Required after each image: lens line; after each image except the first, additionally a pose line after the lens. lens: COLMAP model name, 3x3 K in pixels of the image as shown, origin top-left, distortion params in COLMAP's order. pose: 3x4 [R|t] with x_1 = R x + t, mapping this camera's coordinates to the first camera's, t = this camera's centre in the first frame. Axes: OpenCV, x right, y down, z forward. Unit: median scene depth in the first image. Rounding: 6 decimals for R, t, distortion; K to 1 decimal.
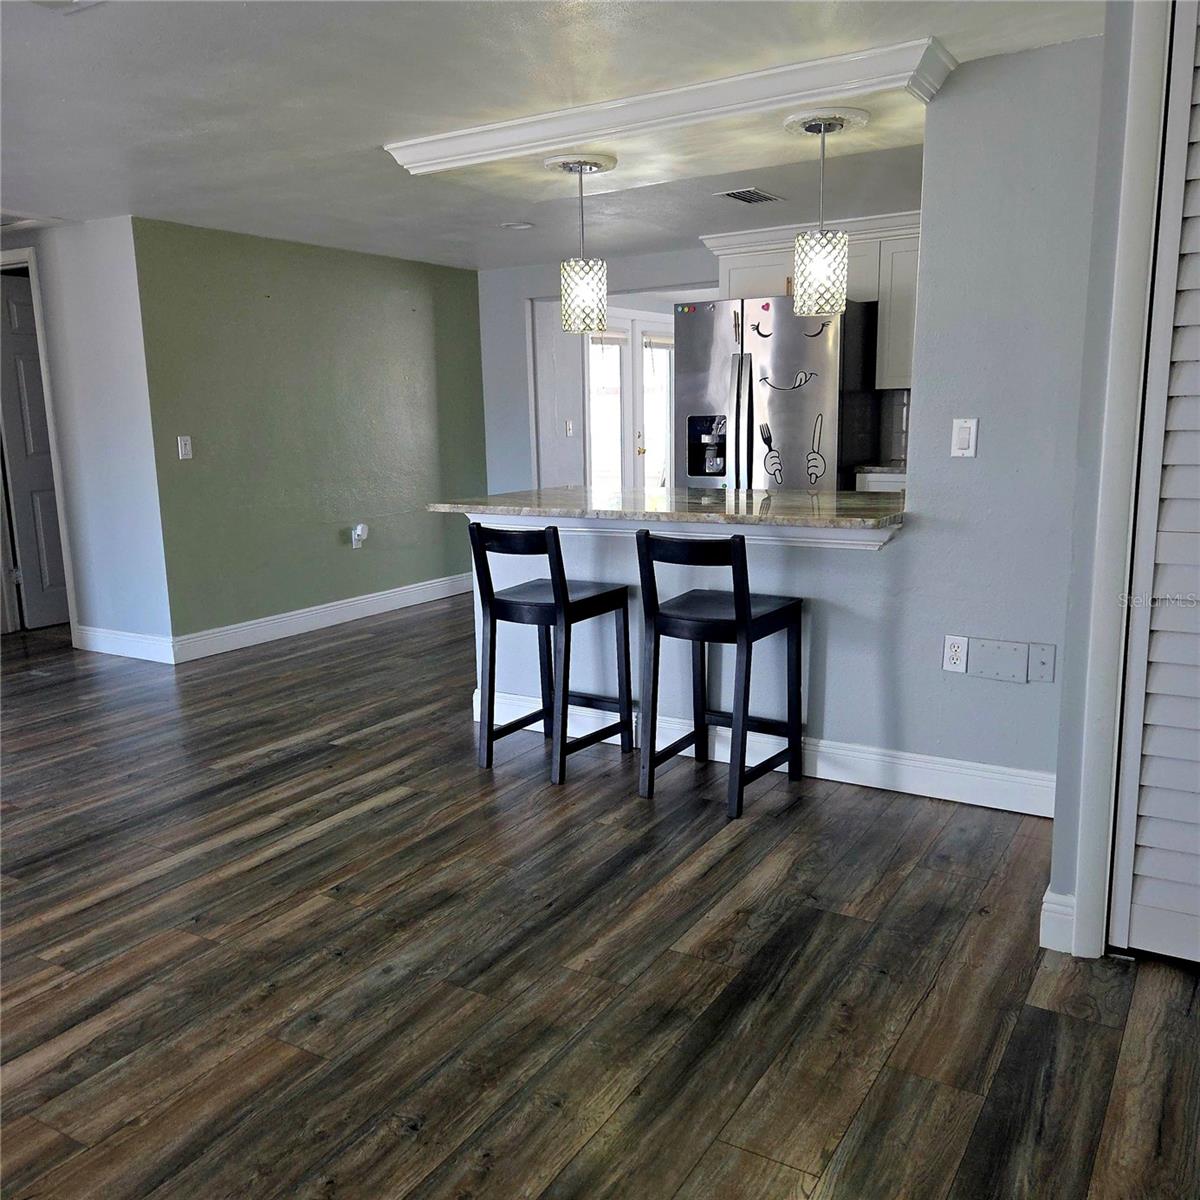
lens RADIAL K [[1065.1, 0, 596.4], [0, 1065.1, 597.3], [0, 0, 1]] dist [0.053198, -0.022453]
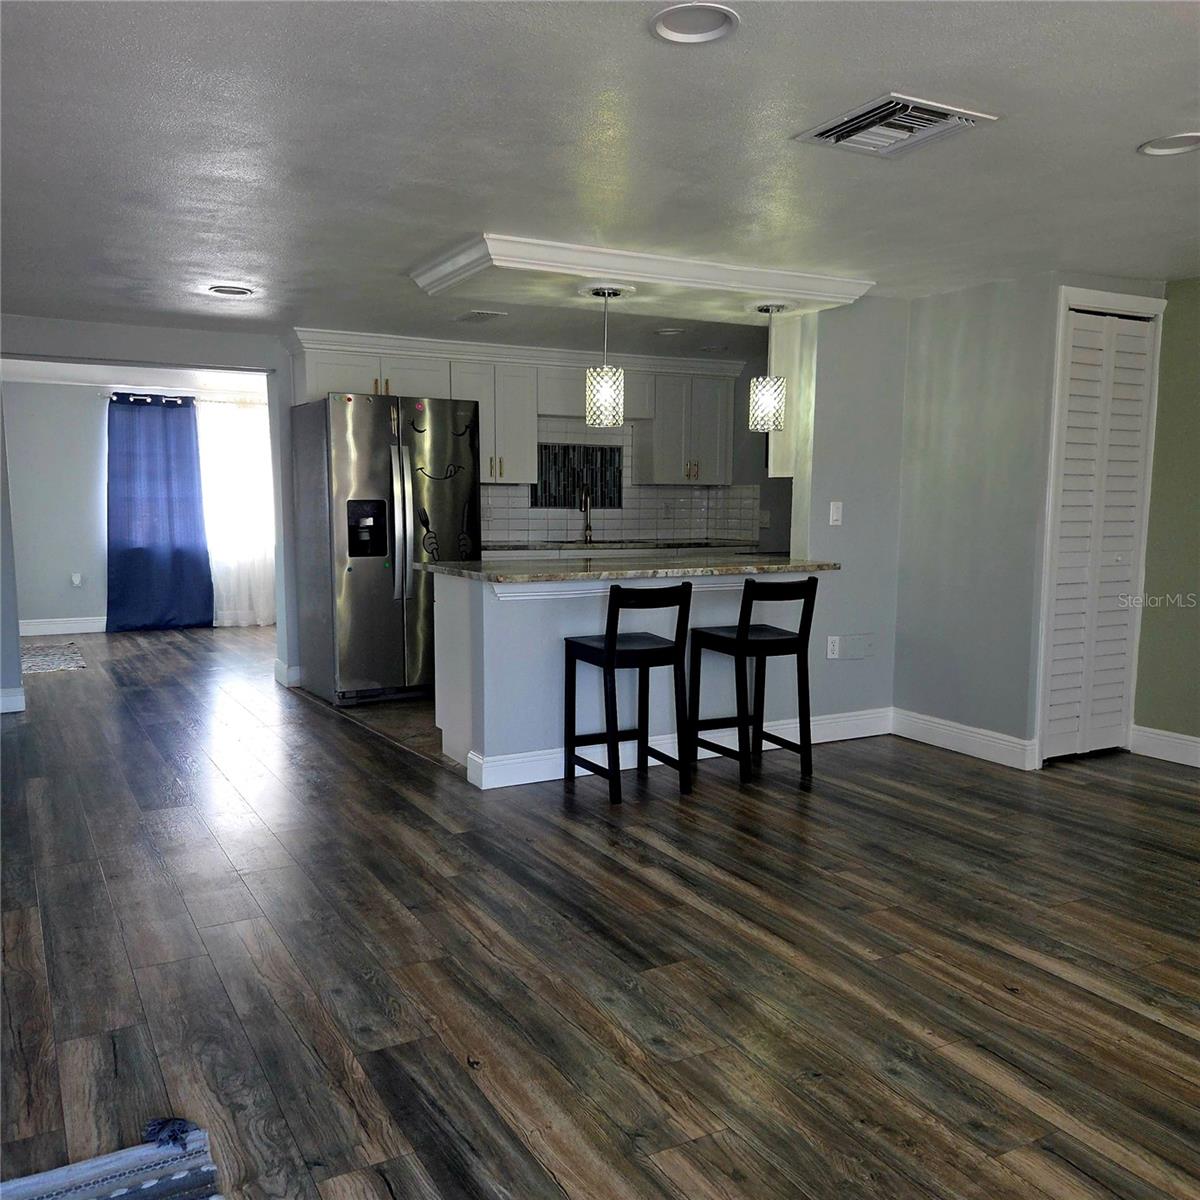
lens RADIAL K [[1065.1, 0, 595.8], [0, 1065.1, 605.7], [0, 0, 1]] dist [0.053198, -0.022453]
pose [[0.493823, -0.061001, 0.867420, -1.272493], [0.135229, 0.990787, -0.007309, -0.048646], [-0.858983, 0.120909, 0.497523, 0.518305]]
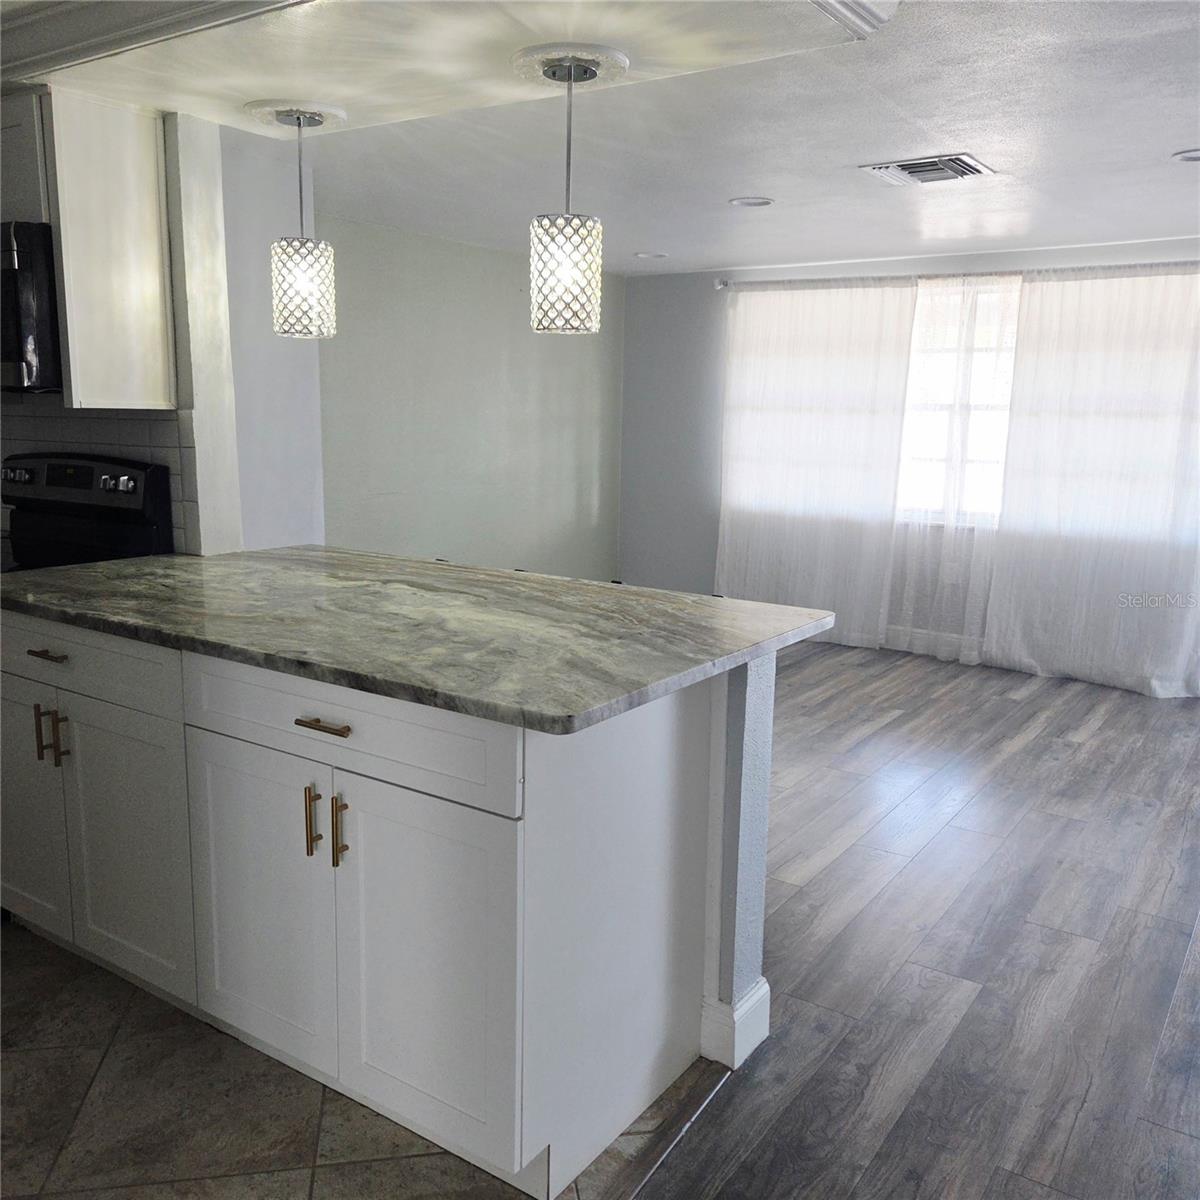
lens RADIAL K [[1065.1, 0, 601.6], [0, 1065.1, 600.6], [0, 0, 1]] dist [0.053198, -0.022453]
pose [[-0.998495, -0.008087, 0.054235, -0.078507], [0.011365, 0.937064, 0.348971, -0.381863], [-0.053644, 0.349063, -0.935563, 1.959672]]
